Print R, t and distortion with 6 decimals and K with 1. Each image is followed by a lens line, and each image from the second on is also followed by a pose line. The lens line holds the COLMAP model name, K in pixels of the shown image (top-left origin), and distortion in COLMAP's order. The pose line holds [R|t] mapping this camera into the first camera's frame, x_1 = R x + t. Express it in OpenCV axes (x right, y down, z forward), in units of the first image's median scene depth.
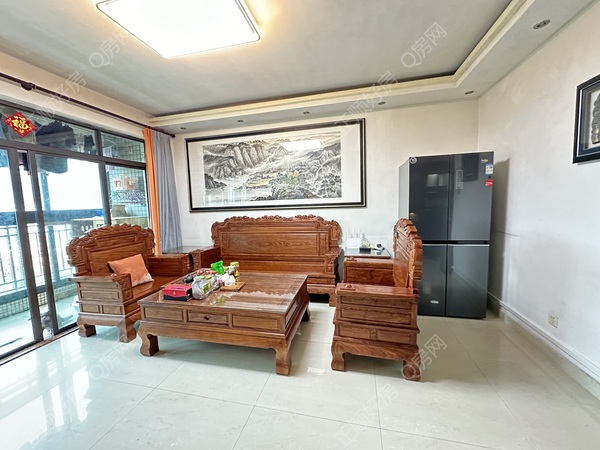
lens RADIAL K [[238.3, 0, 300.7], [0, 238.3, 225.1], [0, 0, 1]] dist [-0.002935, 0.000693]
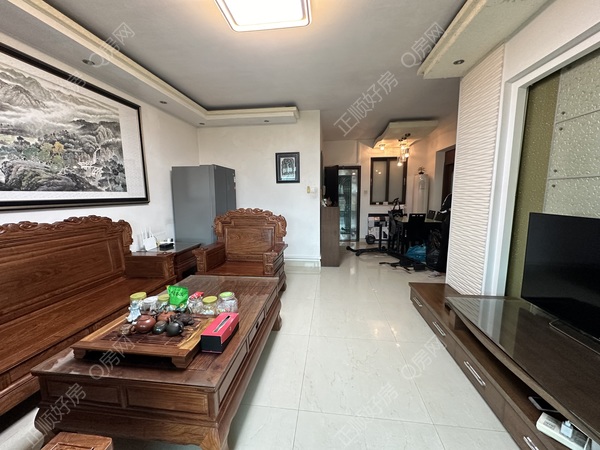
lens RADIAL K [[238.3, 0, 296.1], [0, 238.3, 224.4], [0, 0, 1]] dist [-0.002935, 0.000693]
pose [[-0.088665, -0.091113, 0.991886, -0.673865], [0.107938, 0.989065, 0.100502, -0.023733], [-0.990196, 0.115973, -0.077861, 0.486490]]
